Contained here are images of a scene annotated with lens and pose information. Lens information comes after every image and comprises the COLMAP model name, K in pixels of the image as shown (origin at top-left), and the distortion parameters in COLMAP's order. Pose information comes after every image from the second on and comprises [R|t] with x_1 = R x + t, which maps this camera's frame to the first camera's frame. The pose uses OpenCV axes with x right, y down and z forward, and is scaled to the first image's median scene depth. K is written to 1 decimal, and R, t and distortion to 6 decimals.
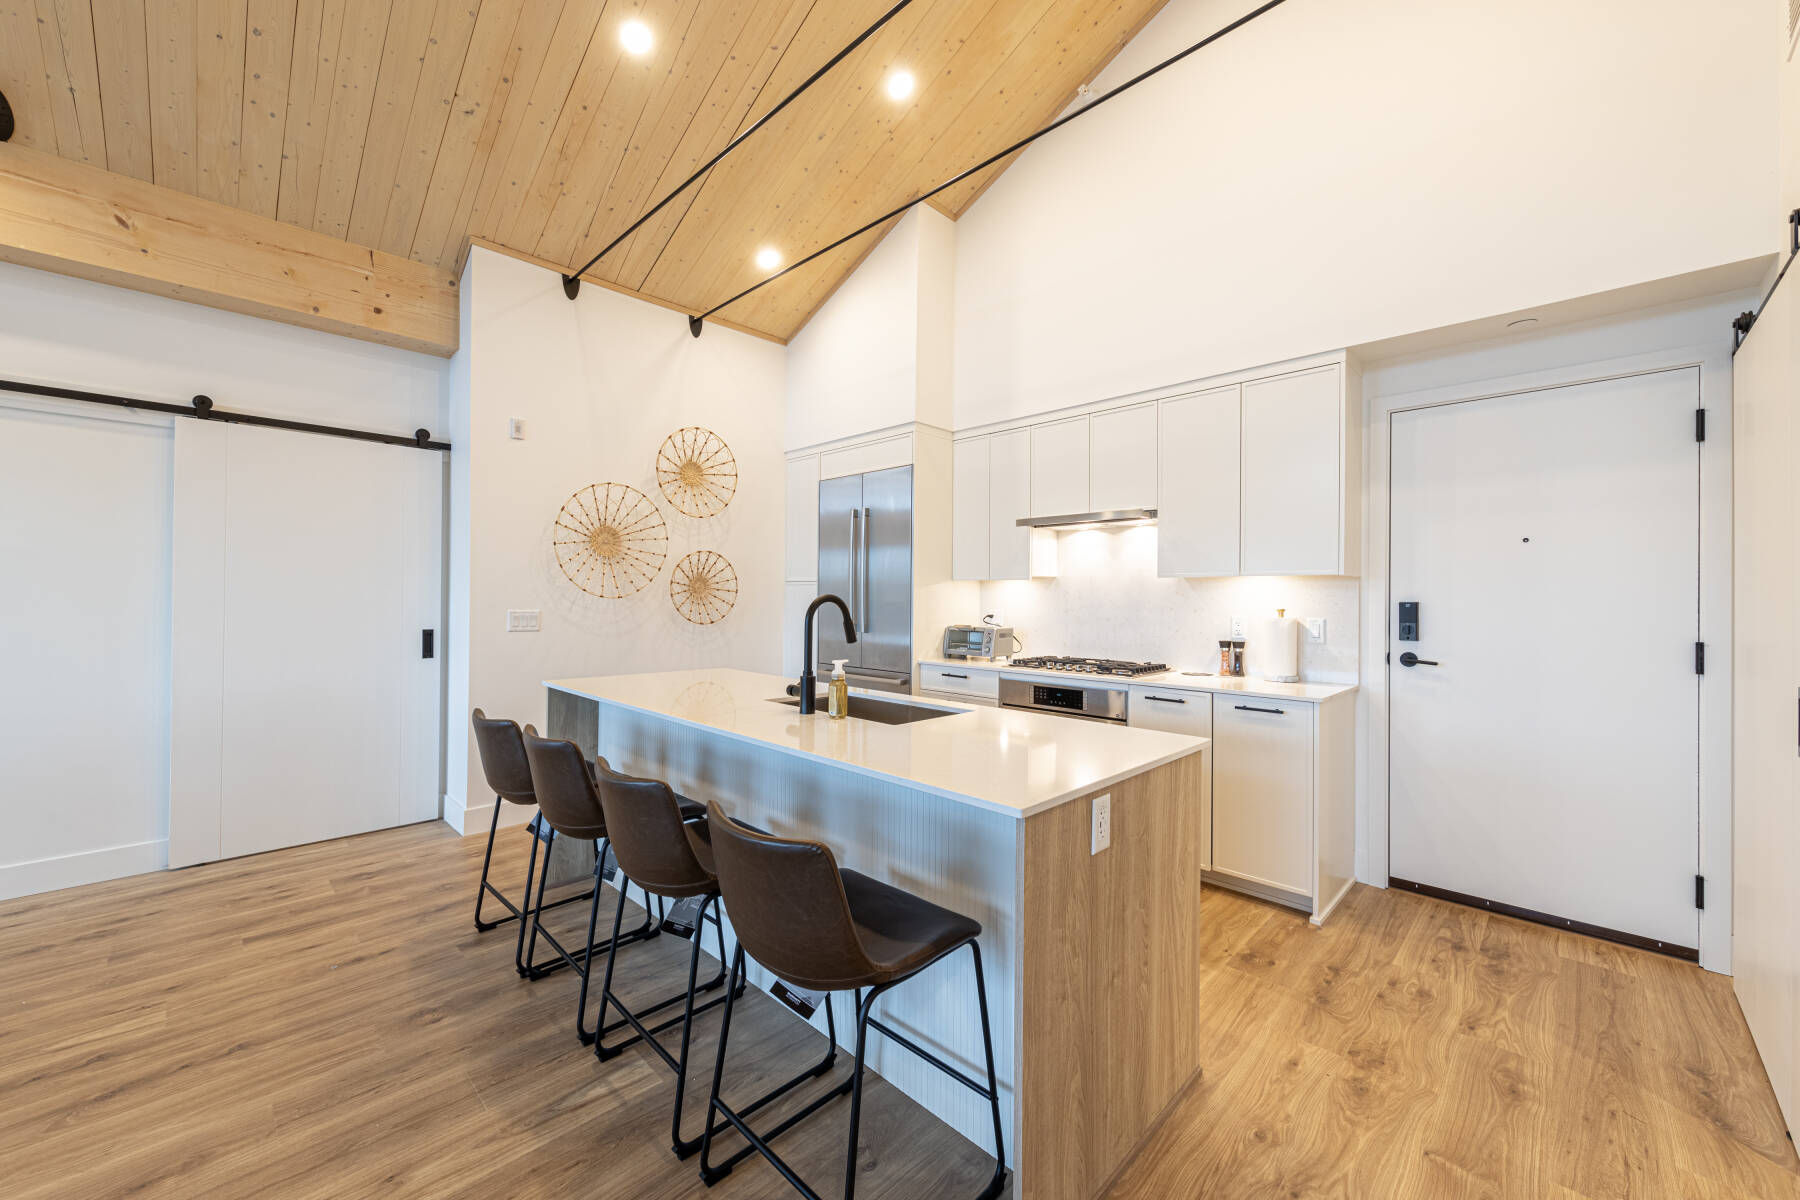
lens RADIAL K [[687.9, 0, 902.1], [0, 687.9, 594.1], [0, 0, 1]] dist [0.002684, -0.000071]
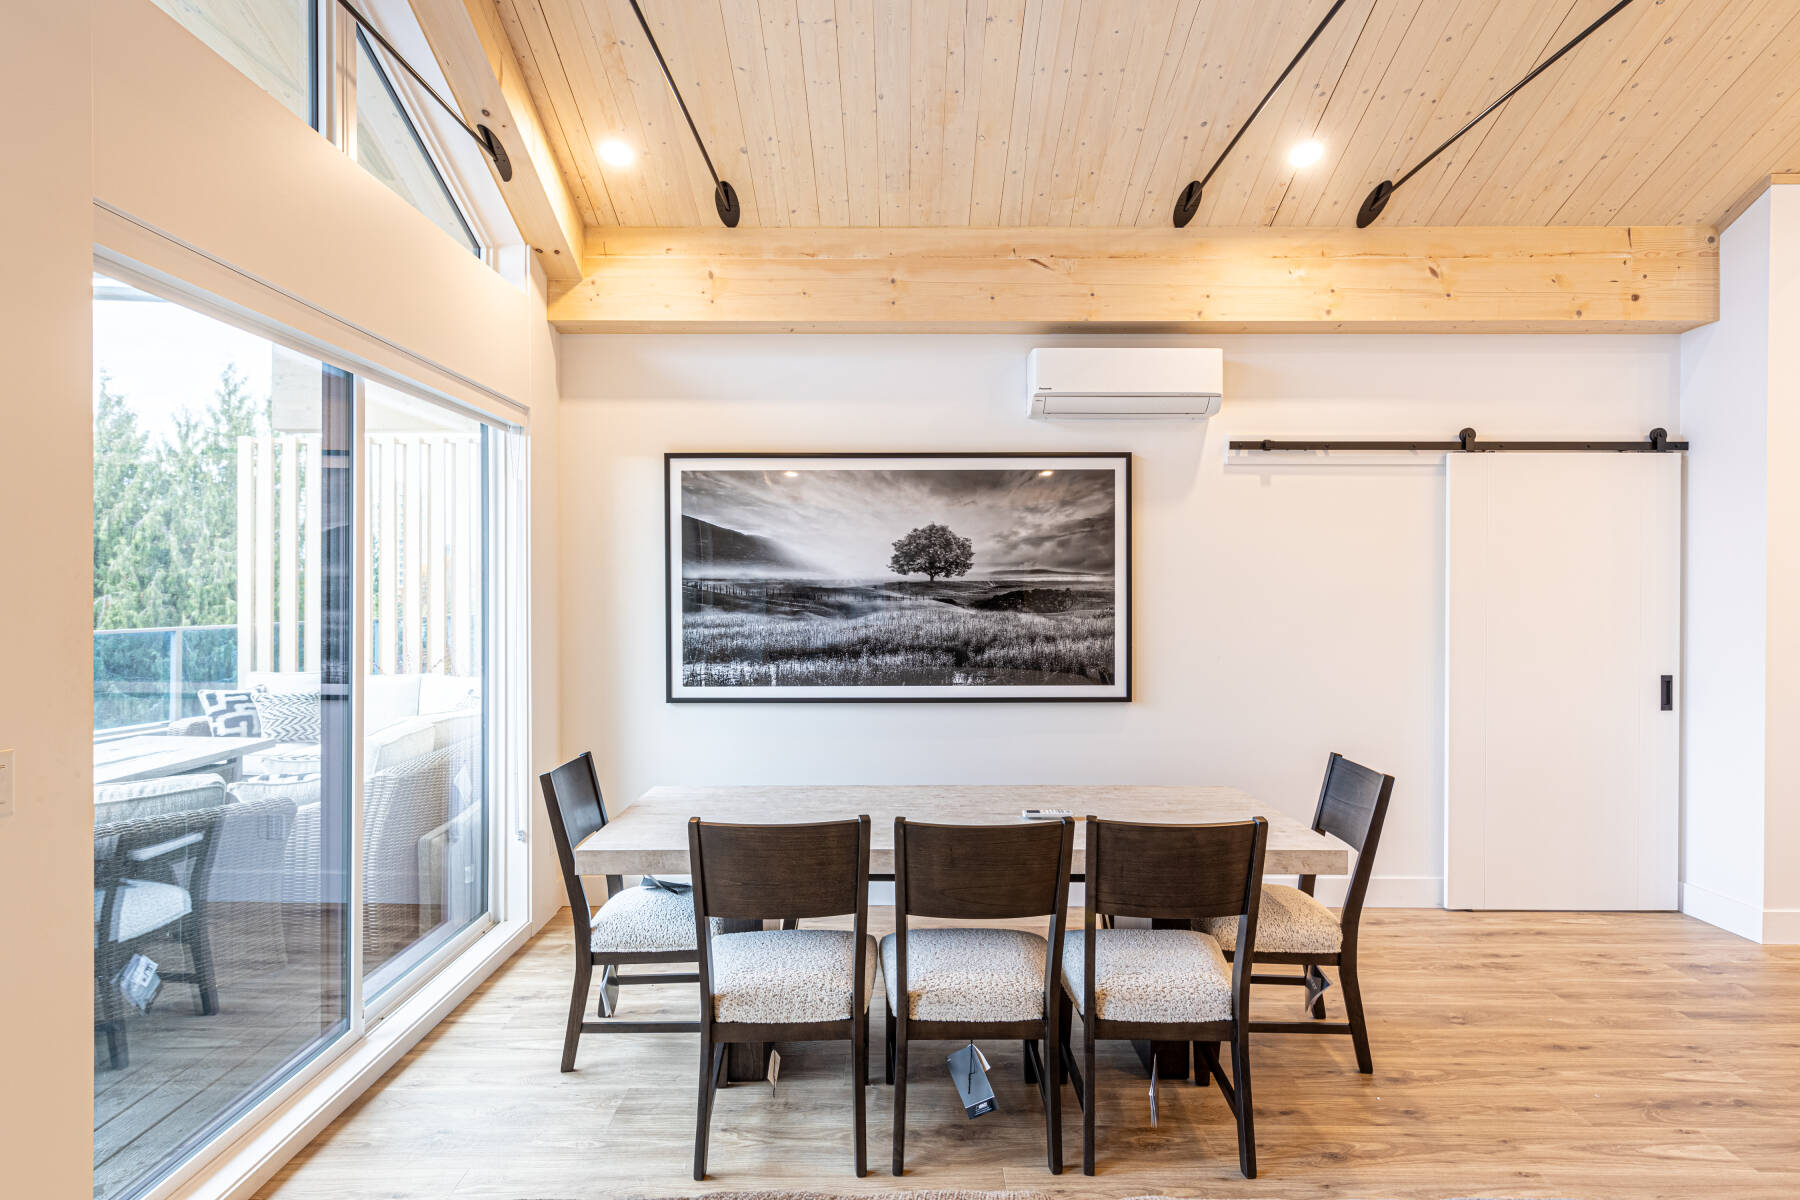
lens RADIAL K [[1018.6, 0, 901.1], [0, 1018.6, 594.7], [0, 0, 1]] dist [0.006245, 0.000904]
pose [[0.698517, 0.000658, -0.715593, -0.541702], [0.007476, 0.999938, 0.008217, -0.071078], [0.715554, -0.011089, 0.698469, -0.573062]]
